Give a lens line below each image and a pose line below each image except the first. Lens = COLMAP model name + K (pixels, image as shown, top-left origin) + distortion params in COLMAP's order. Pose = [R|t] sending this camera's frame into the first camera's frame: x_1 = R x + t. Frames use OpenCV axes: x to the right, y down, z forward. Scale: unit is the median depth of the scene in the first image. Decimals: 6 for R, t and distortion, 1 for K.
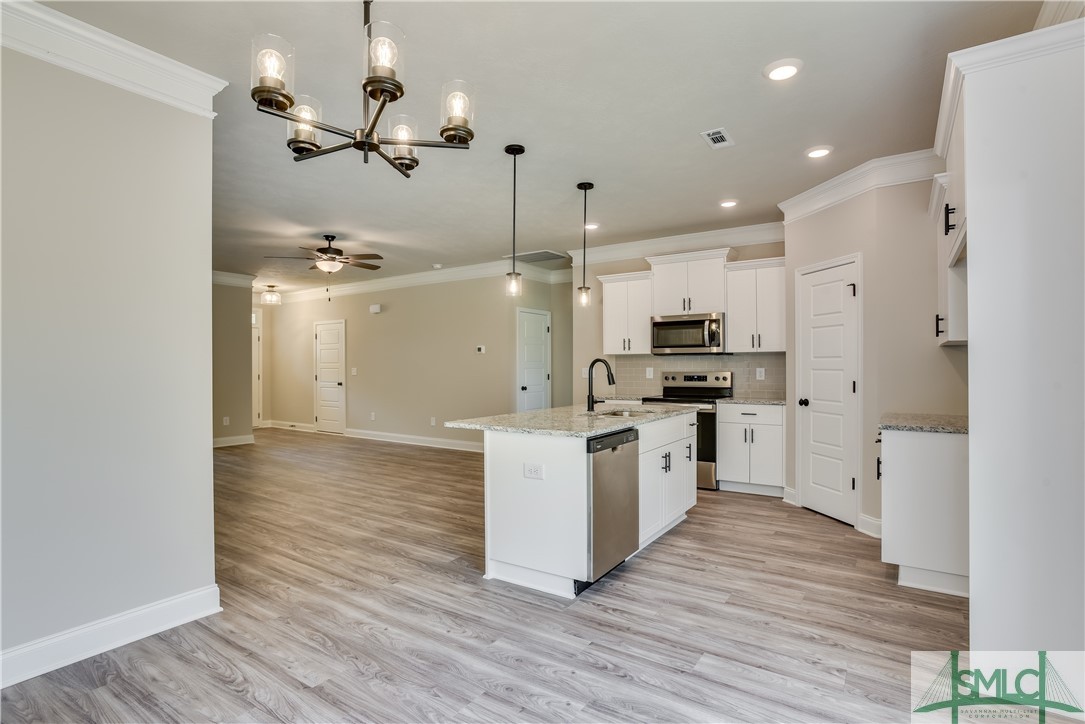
lens RADIAL K [[525.4, 0, 554.7], [0, 525.4, 363.0], [0, 0, 1]] dist [-0.039928, 0.017181]
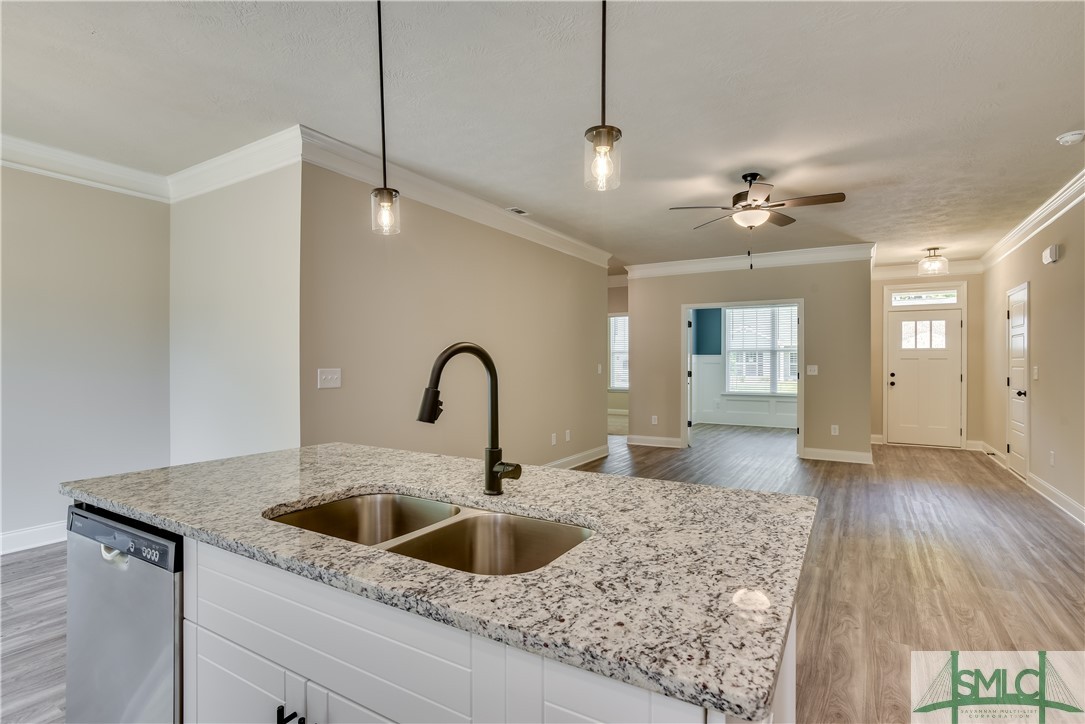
lens RADIAL K [[547.8, 0, 527.8], [0, 547.8, 364.0], [0, 0, 1]] dist [-0.023413, 0.005163]
pose [[0.018332, 0.005309, -0.999818, 0.333349], [0.006588, 0.999964, 0.005431, 0.001282], [0.999810, -0.006686, 0.018296, 0.770443]]
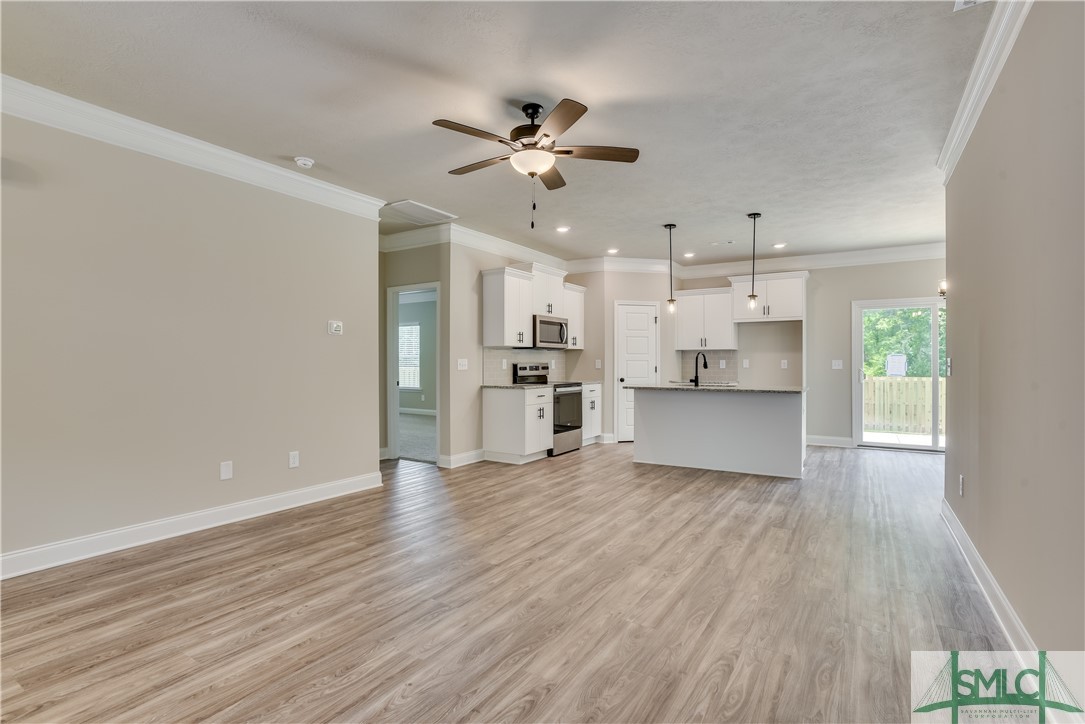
lens RADIAL K [[525.4, 0, 530.3], [0, 525.4, 373.6], [0, 0, 1]] dist [-0.039928, 0.017181]
pose [[0.002887, -0.021997, 0.999754, -1.090288], [-0.010162, 0.999706, 0.022025, 0.018113], [-0.999944, -0.010223, 0.002663, 1.121014]]
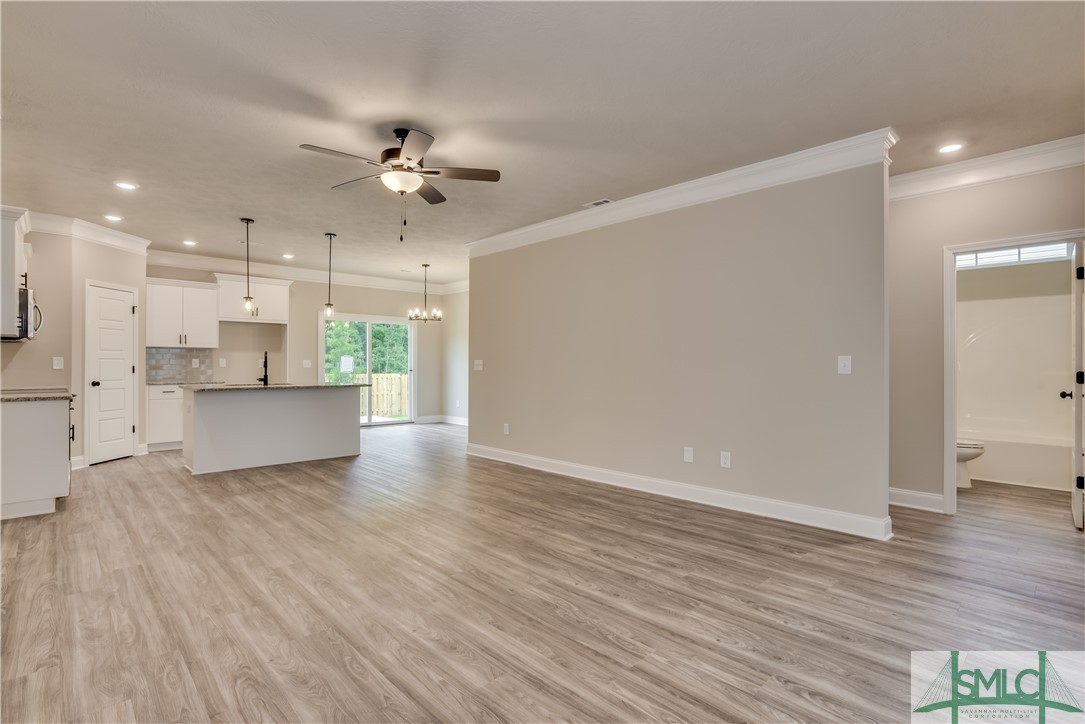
lens RADIAL K [[525.4, 0, 558.7], [0, 525.4, 355.5], [0, 0, 1]] dist [-0.039928, 0.017181]
pose [[-0.977813, 0.000318, 0.209481, -0.821050], [-0.004994, 0.999679, -0.024830, 0.027585], [-0.209421, -0.025325, -0.977497, 1.736944]]
